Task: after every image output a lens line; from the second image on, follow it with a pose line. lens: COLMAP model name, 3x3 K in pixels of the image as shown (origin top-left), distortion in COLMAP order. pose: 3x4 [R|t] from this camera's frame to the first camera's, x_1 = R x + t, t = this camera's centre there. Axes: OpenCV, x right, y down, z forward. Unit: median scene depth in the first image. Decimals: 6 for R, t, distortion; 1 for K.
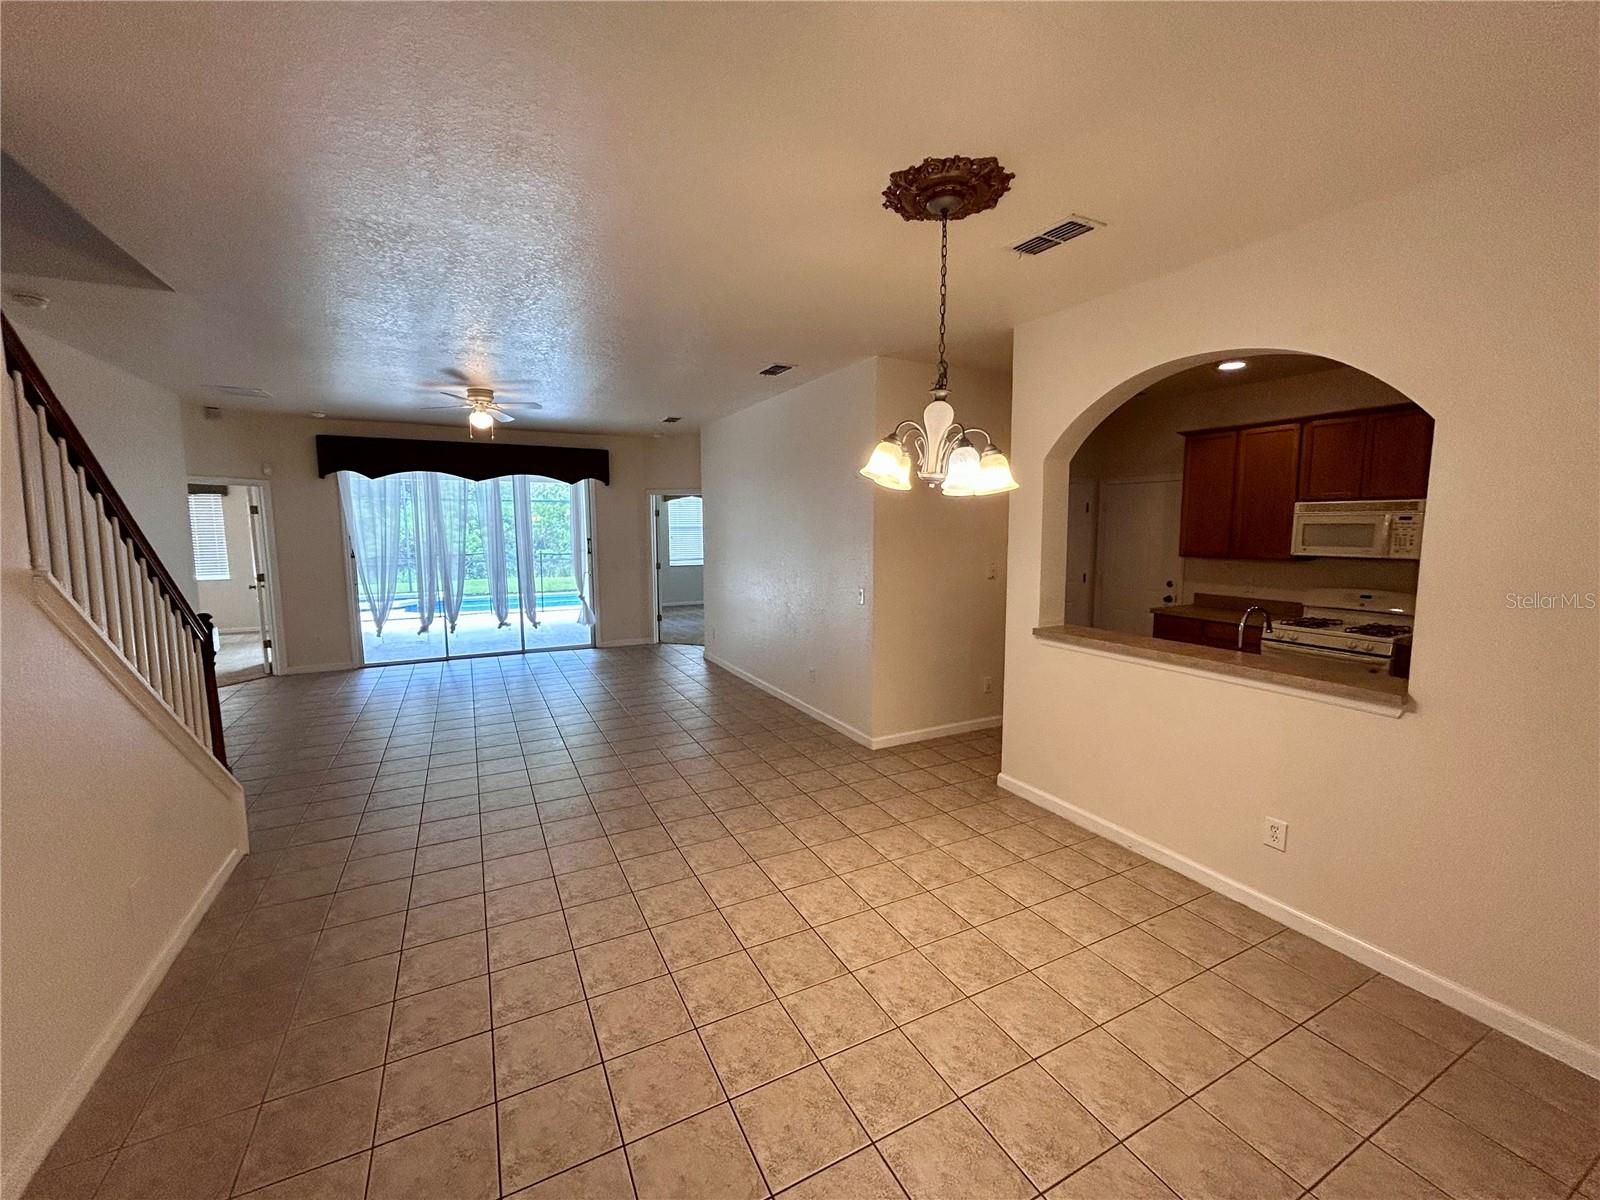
lens RADIAL K [[648.9, 0, 795.5], [0, 648.9, 594.8], [0, 0, 1]] dist [-0.002101, 0.000189]
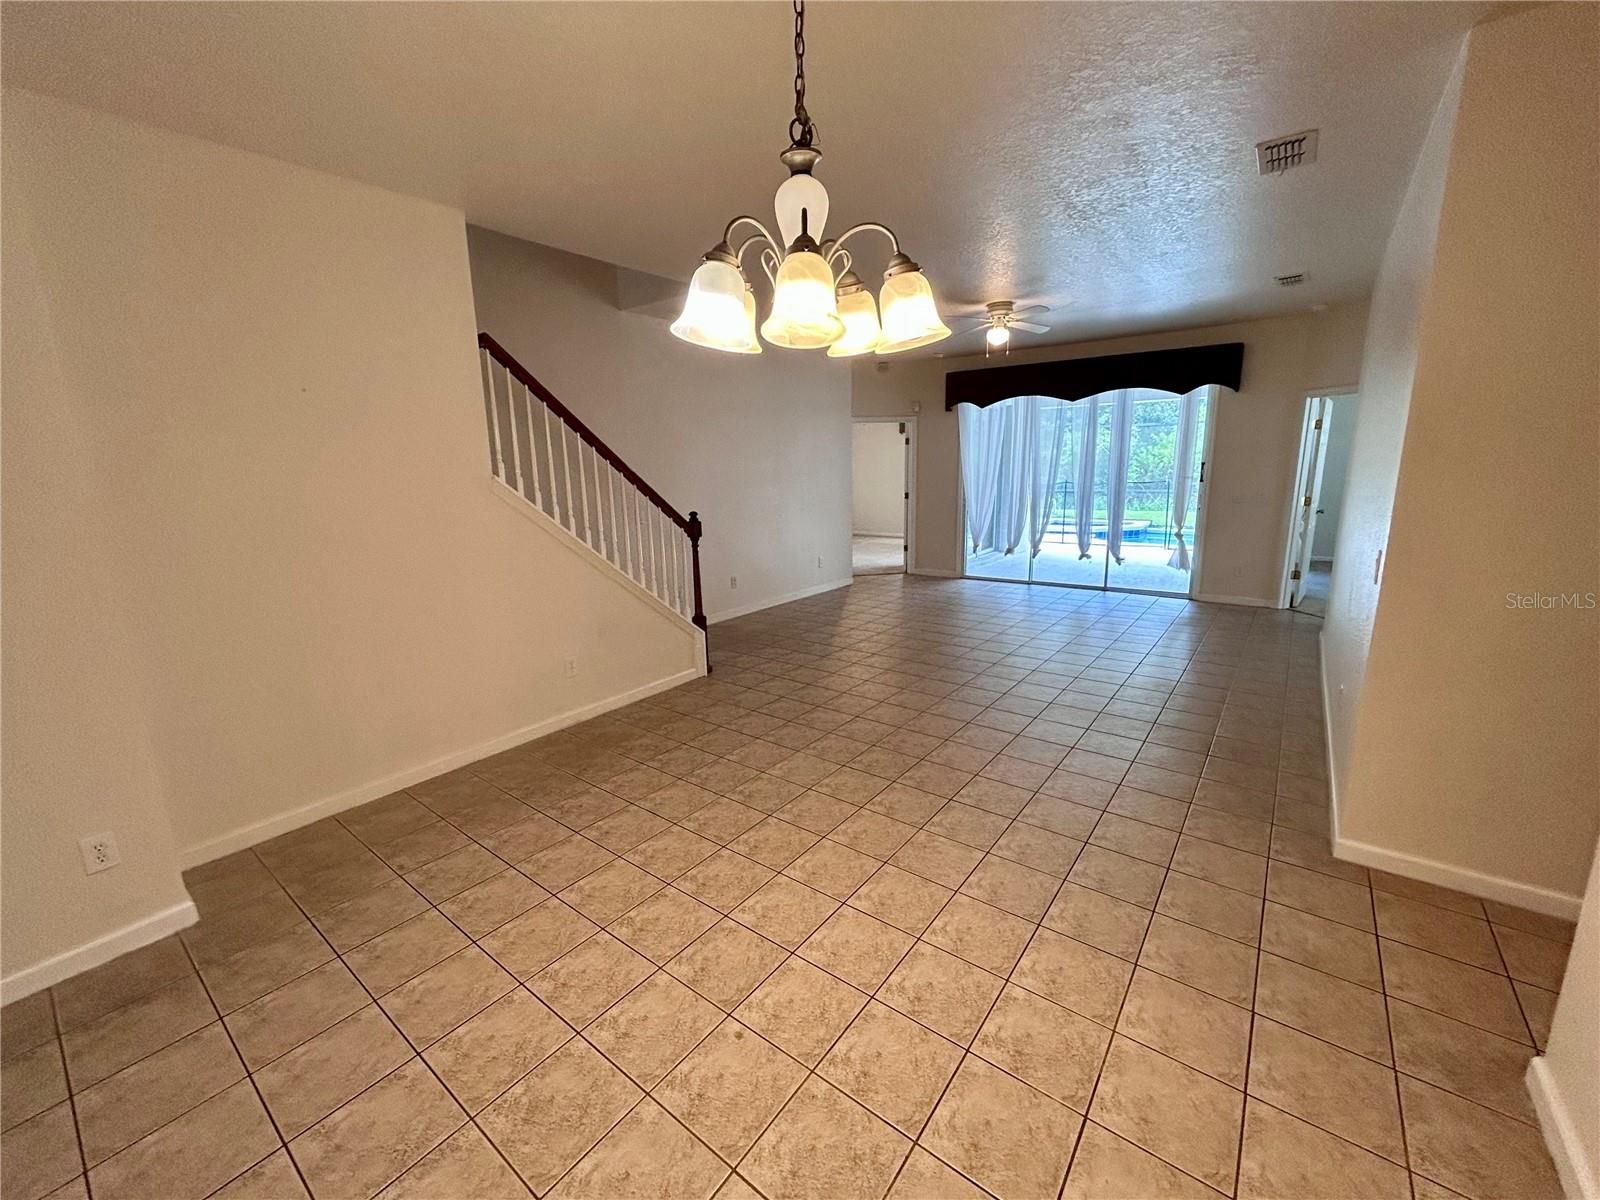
lens RADIAL K [[645.0, 0, 797.9], [0, 645.0, 599.3], [0, 0, 1]] dist [-0.000909, 0.000287]
pose [[0.427178, 0.179807, -0.886108, 0.358895], [-0.077340, 0.983701, 0.162326, -0.020822], [0.900854, -0.000810, 0.434122, 0.369760]]
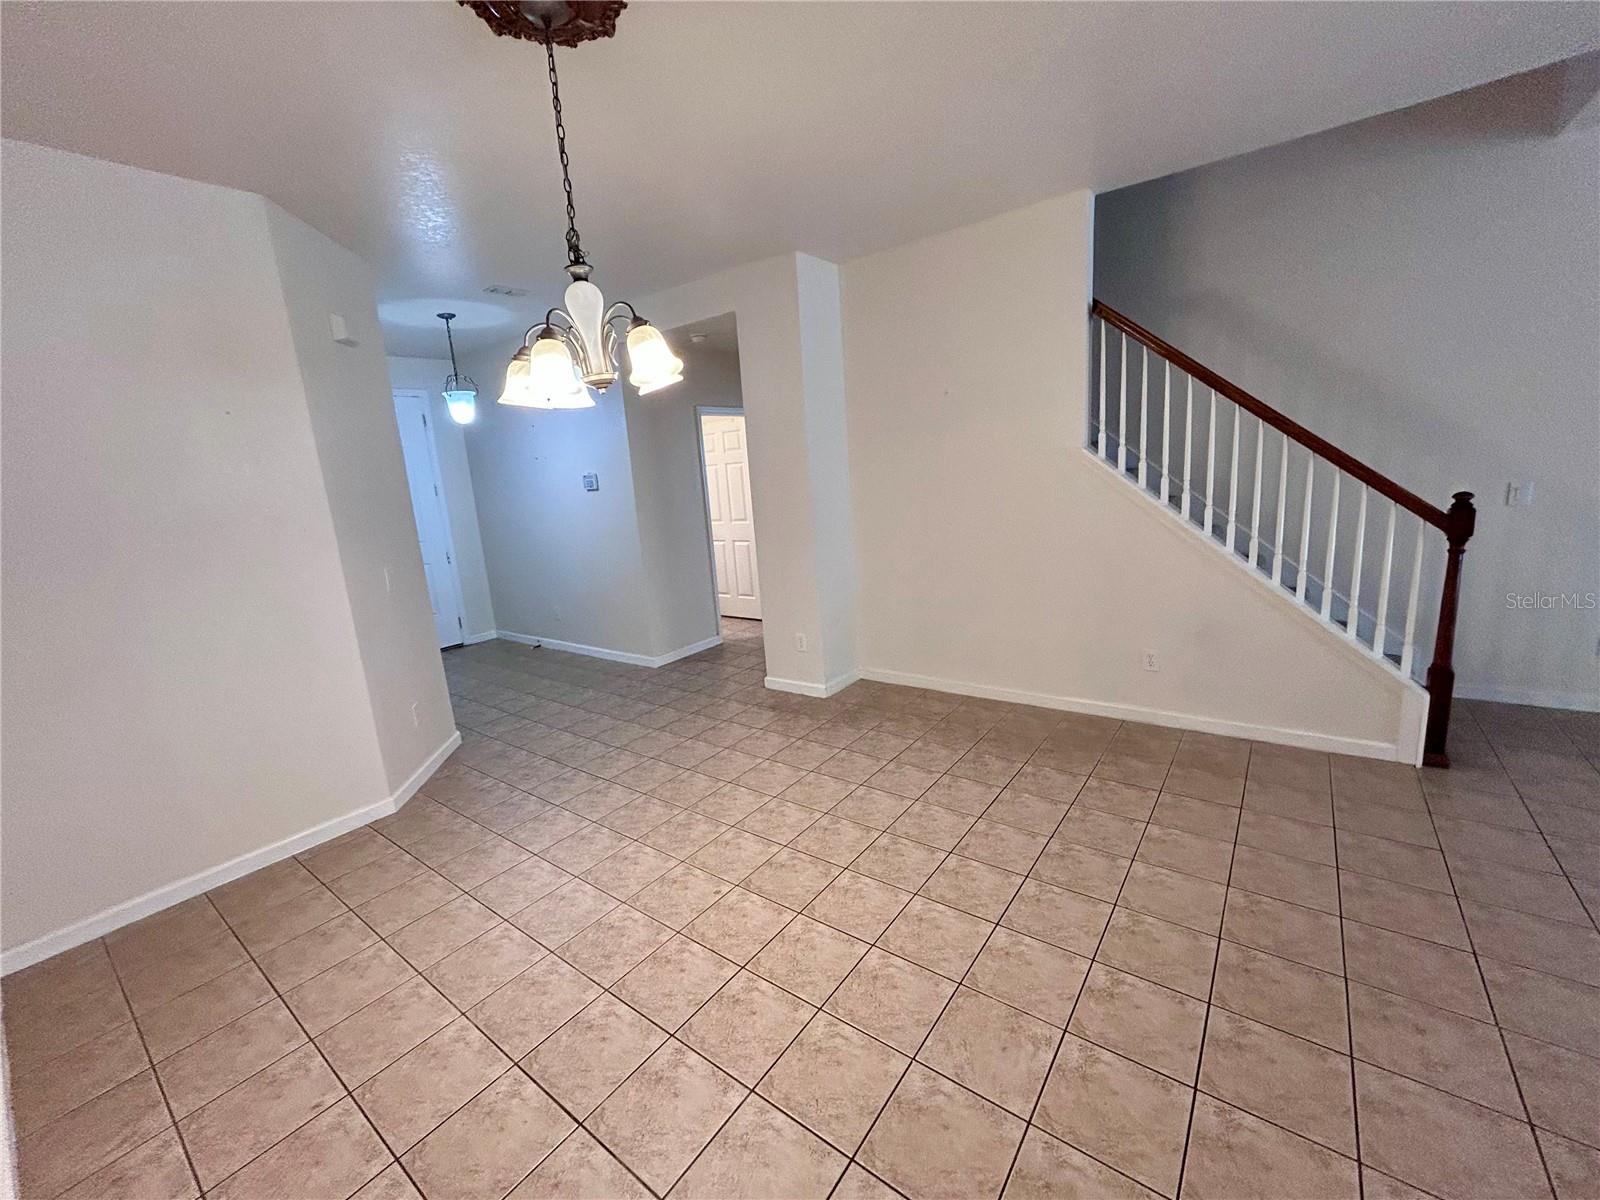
lens RADIAL K [[648.9, 0, 795.5], [0, 648.9, 594.8], [0, 0, 1]] dist [-0.002101, 0.000189]
pose [[-0.898637, 0.149633, -0.412384, 0.177904], [0.027129, 0.957187, 0.288197, -0.074354], [0.437852, 0.247797, -0.864223, 0.906792]]
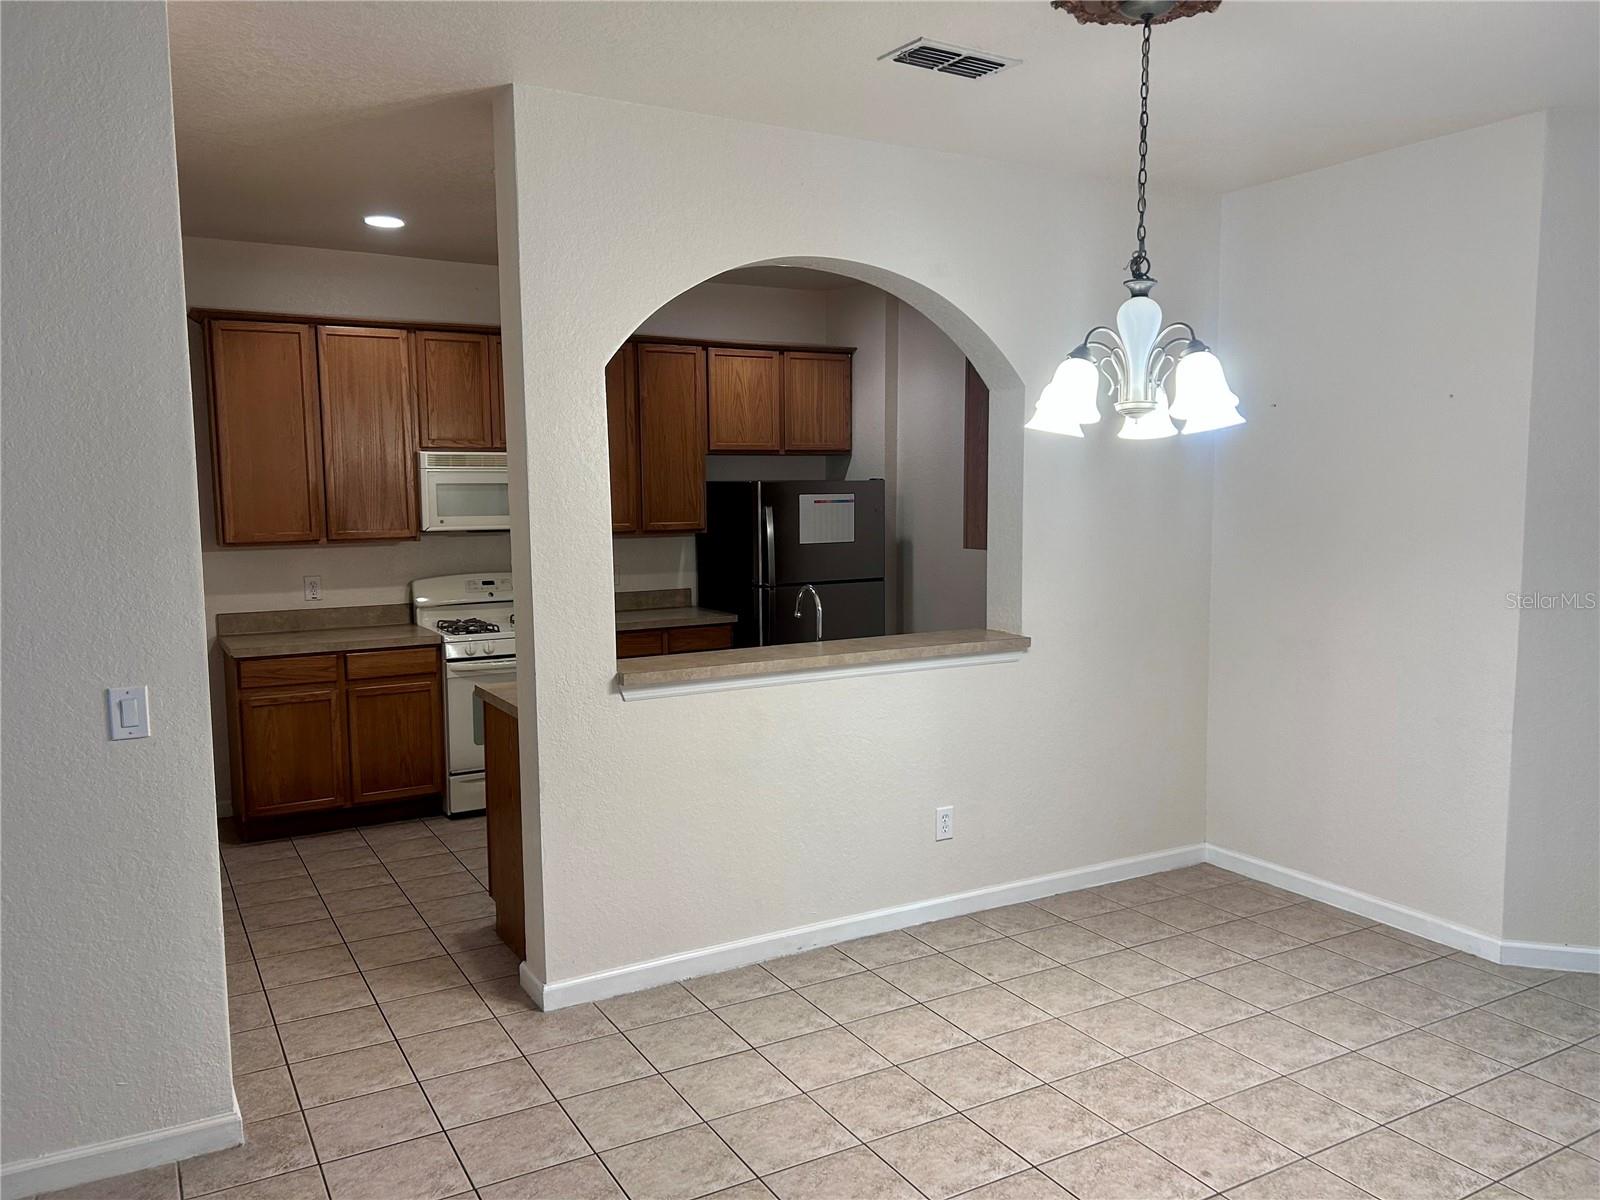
lens RADIAL K [[1206.5, 0, 806.5], [0, 1206.5, 613.7], [0, 0, 1]] dist [0.076741, -0.107316]
pose [[-0.049493, -0.107791, 0.992941, -0.503488], [0.117104, 0.986676, 0.112948, -0.074908], [-0.991886, 0.121867, -0.036211, 0.685750]]
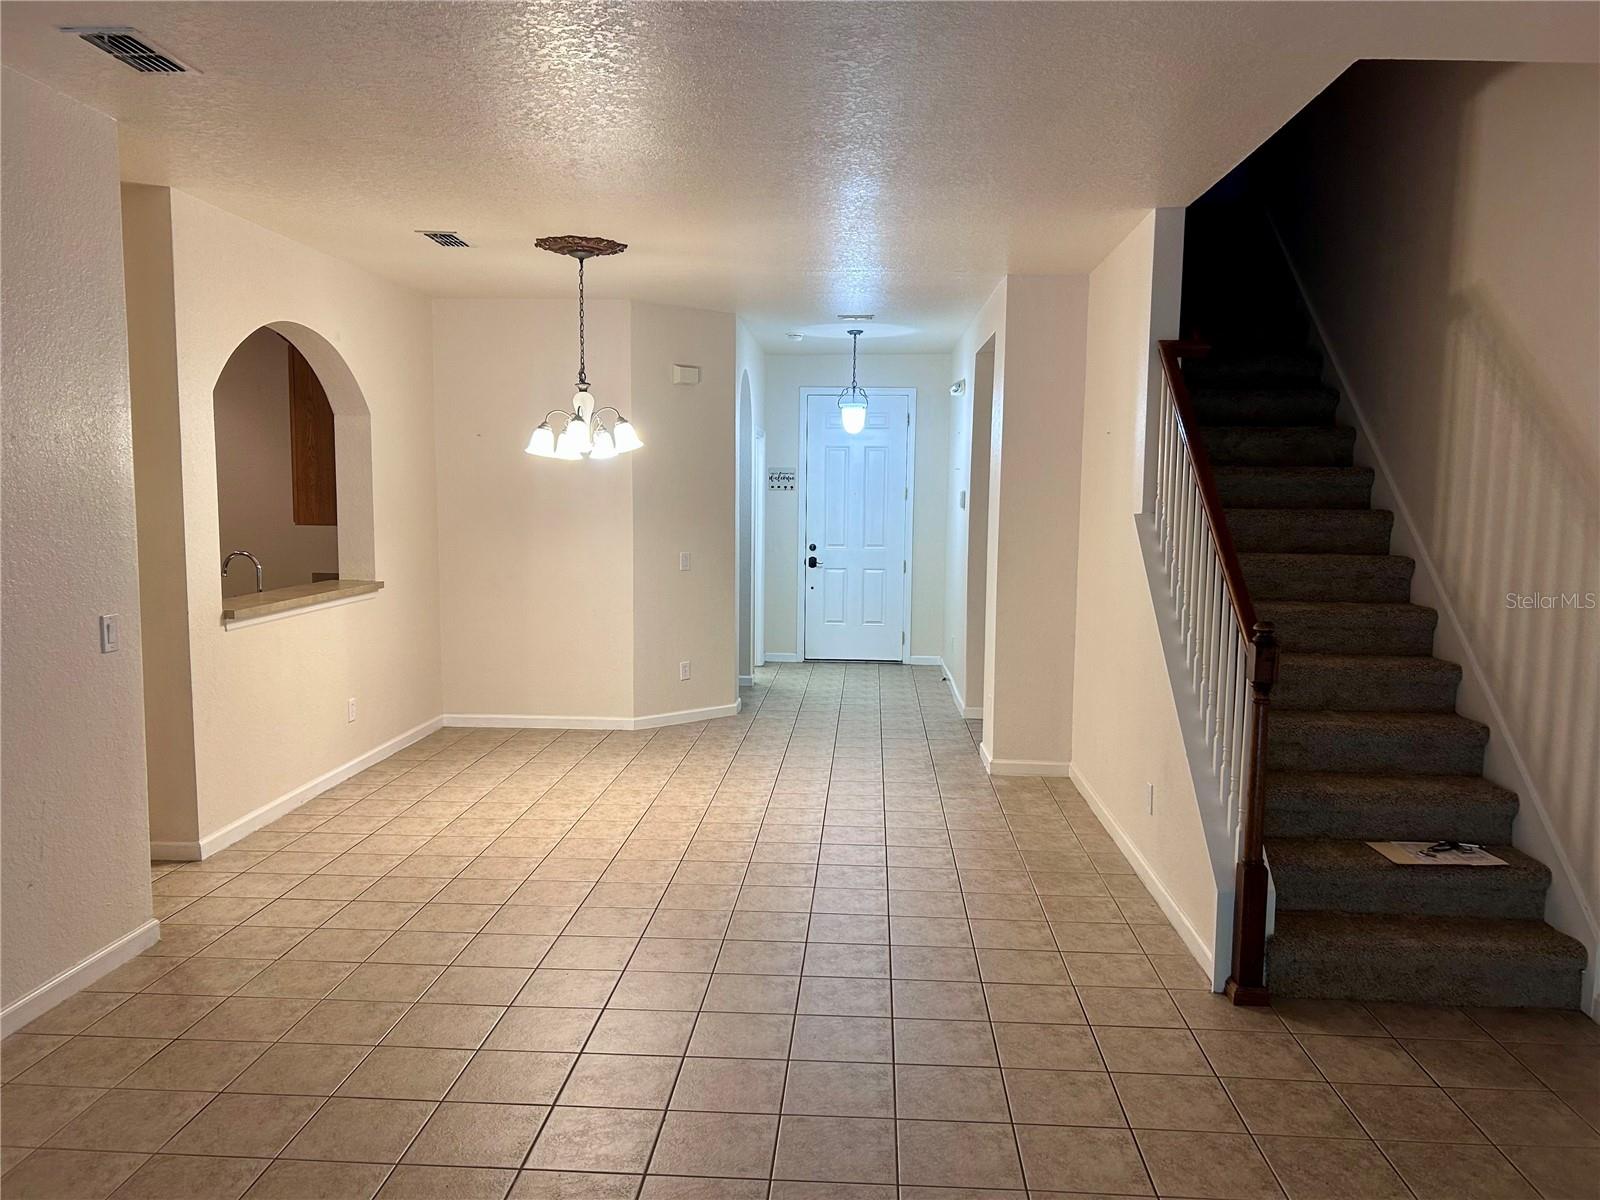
lens RADIAL K [[1206.5, 0, 806.5], [0, 1206.5, 613.7], [0, 0, 1]] dist [0.076741, -0.107316]
pose [[-0.864221, -0.062814, 0.499176, -0.730594], [0.043729, 0.979042, 0.198906, -0.157554], [-0.501209, 0.193728, -0.843362, 1.464467]]
